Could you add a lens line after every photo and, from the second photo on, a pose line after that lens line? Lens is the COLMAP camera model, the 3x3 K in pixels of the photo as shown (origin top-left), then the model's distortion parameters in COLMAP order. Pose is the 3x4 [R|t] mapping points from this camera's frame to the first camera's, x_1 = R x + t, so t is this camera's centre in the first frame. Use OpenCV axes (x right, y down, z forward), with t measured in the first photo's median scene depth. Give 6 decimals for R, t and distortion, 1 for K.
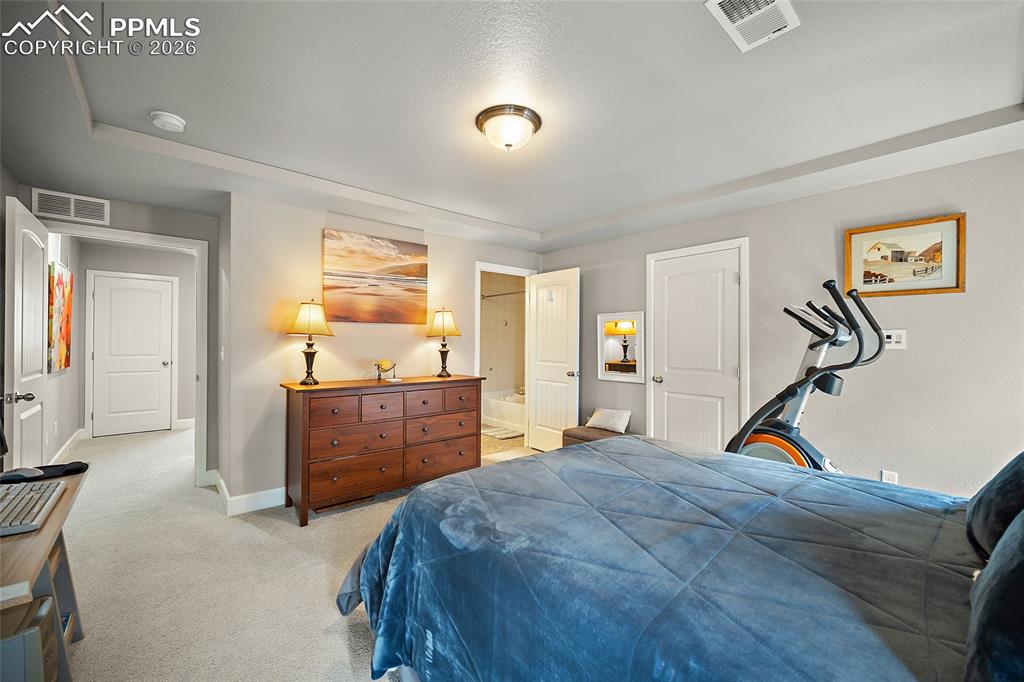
lens RADIAL K [[404.3, 0, 516.5], [0, 404.3, 339.4], [0, 0, 1]] dist [0.000632, -0.000851]
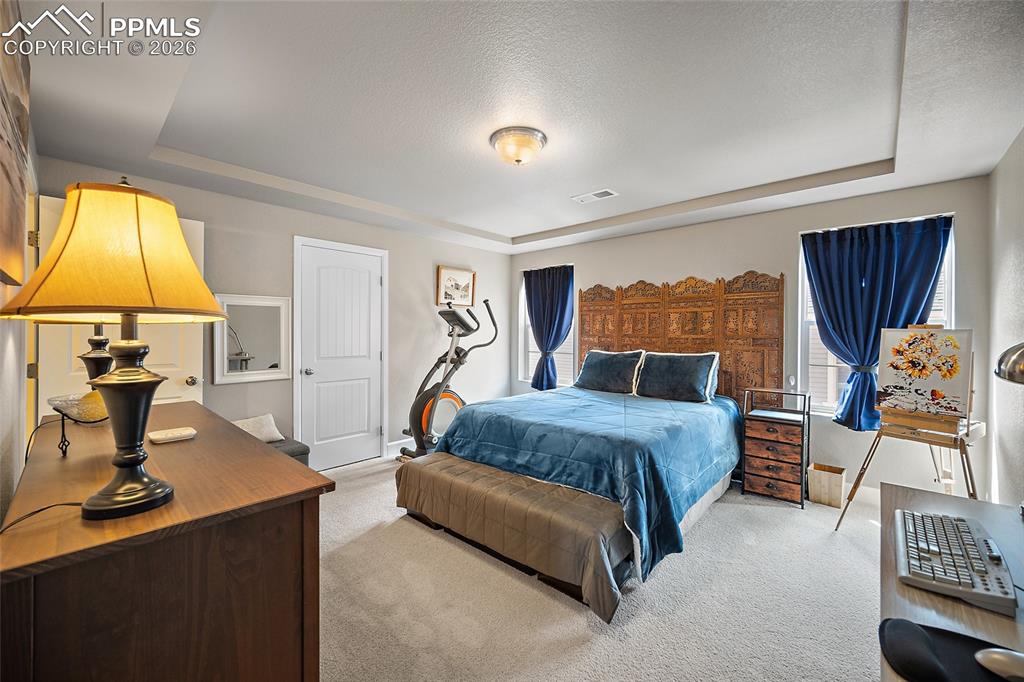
lens RADIAL K [[404.3, 0, 511.2], [0, 404.3, 333.8], [0, 0, 1]] dist [0.000632, -0.000851]
pose [[-0.107002, -0.012274, 0.994183, -0.800347], [-0.010248, 0.999884, 0.011242, -0.006192], [-0.994206, -0.008986, -0.107115, 0.783421]]
